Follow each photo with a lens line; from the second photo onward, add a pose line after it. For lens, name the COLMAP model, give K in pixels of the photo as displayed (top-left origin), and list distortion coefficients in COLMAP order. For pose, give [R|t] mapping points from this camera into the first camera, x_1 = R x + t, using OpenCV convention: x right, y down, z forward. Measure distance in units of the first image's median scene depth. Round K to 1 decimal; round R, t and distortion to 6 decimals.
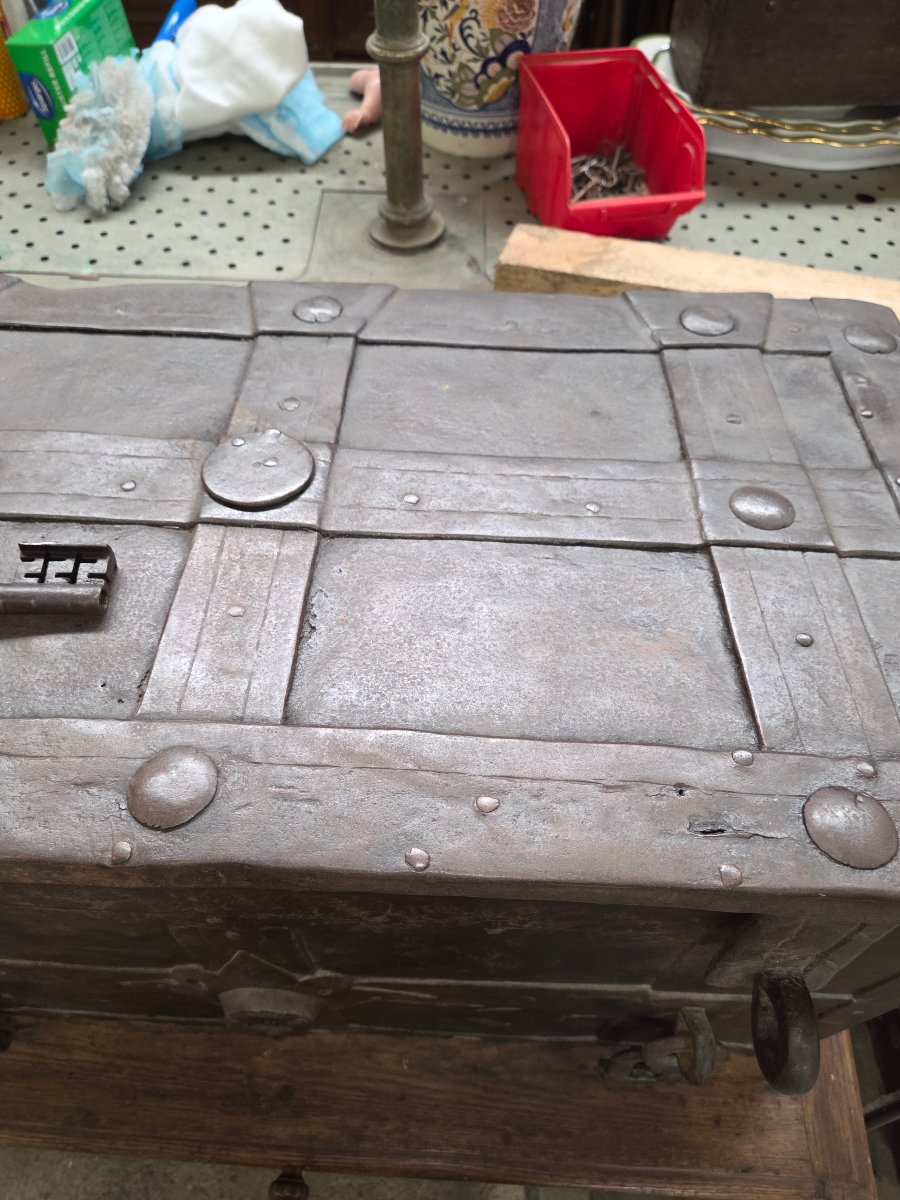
lens RADIAL K [[821.7, 0, 448.2], [0, 821.7, 564.2], [0, 0, 1]] dist [0.042180, -0.044246]
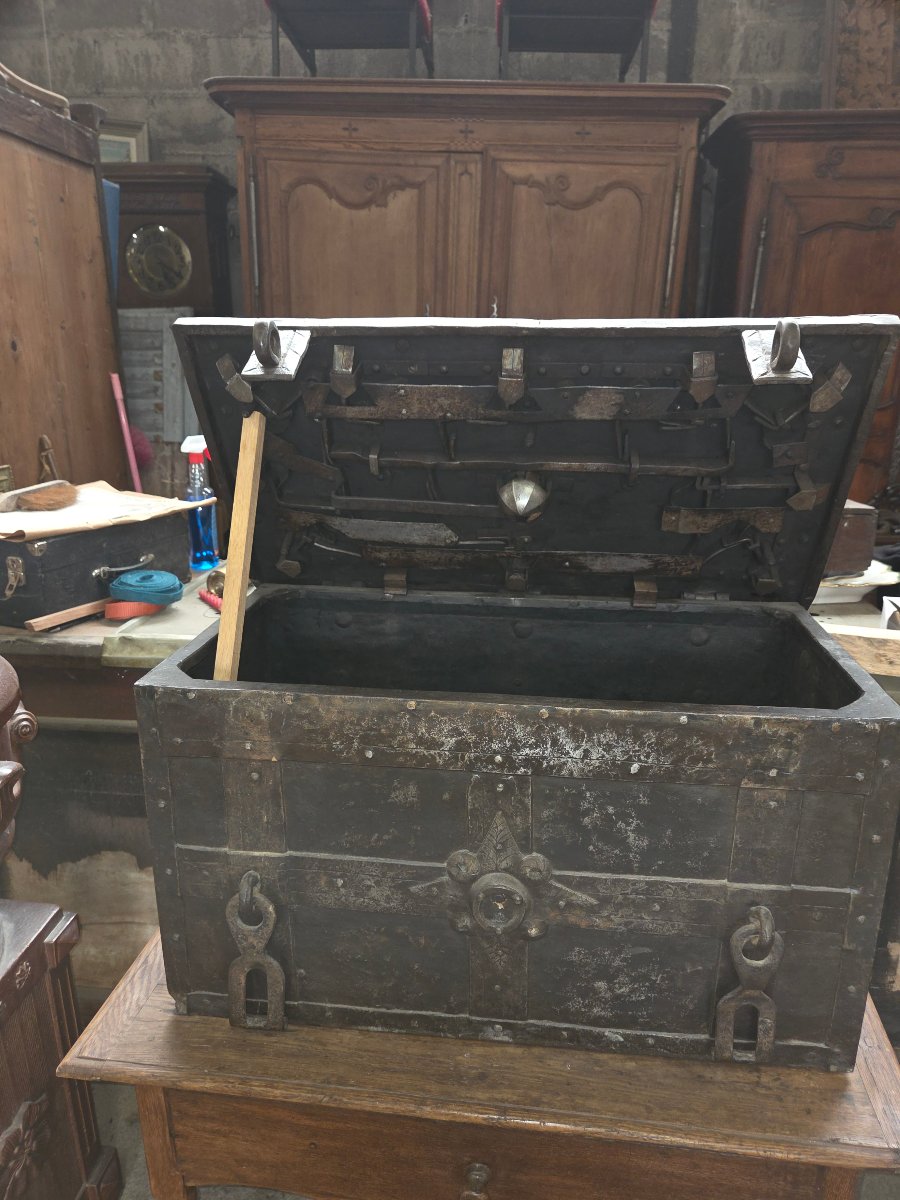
lens RADIAL K [[821.7, 0, 468.1], [0, 821.7, 592.9], [0, 0, 1]] dist [0.042180, -0.044246]
pose [[0.997927, 0.010781, -0.063444, -0.139072], [-0.047034, 0.795065, -0.604697, 0.818329], [0.043923, 0.606428, 0.793924, -0.546181]]
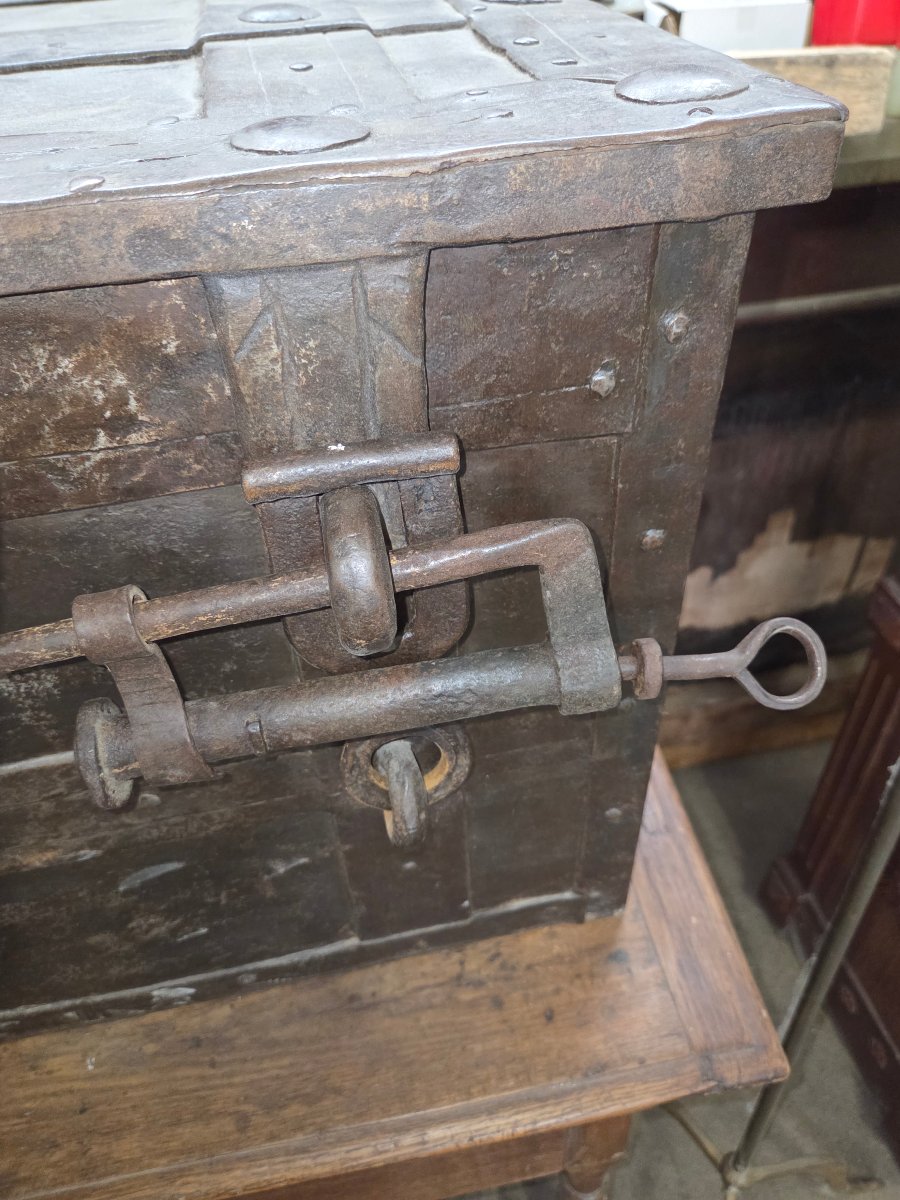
lens RADIAL K [[821.7, 0, 454.8], [0, 821.7, 585.7], [0, 0, 1]] dist [0.042180, -0.044246]
pose [[0.971289, -0.194754, 0.136632, 0.215394], [0.218682, 0.957036, -0.190420, 0.426973], [-0.093676, 0.214831, 0.972148, 0.244944]]
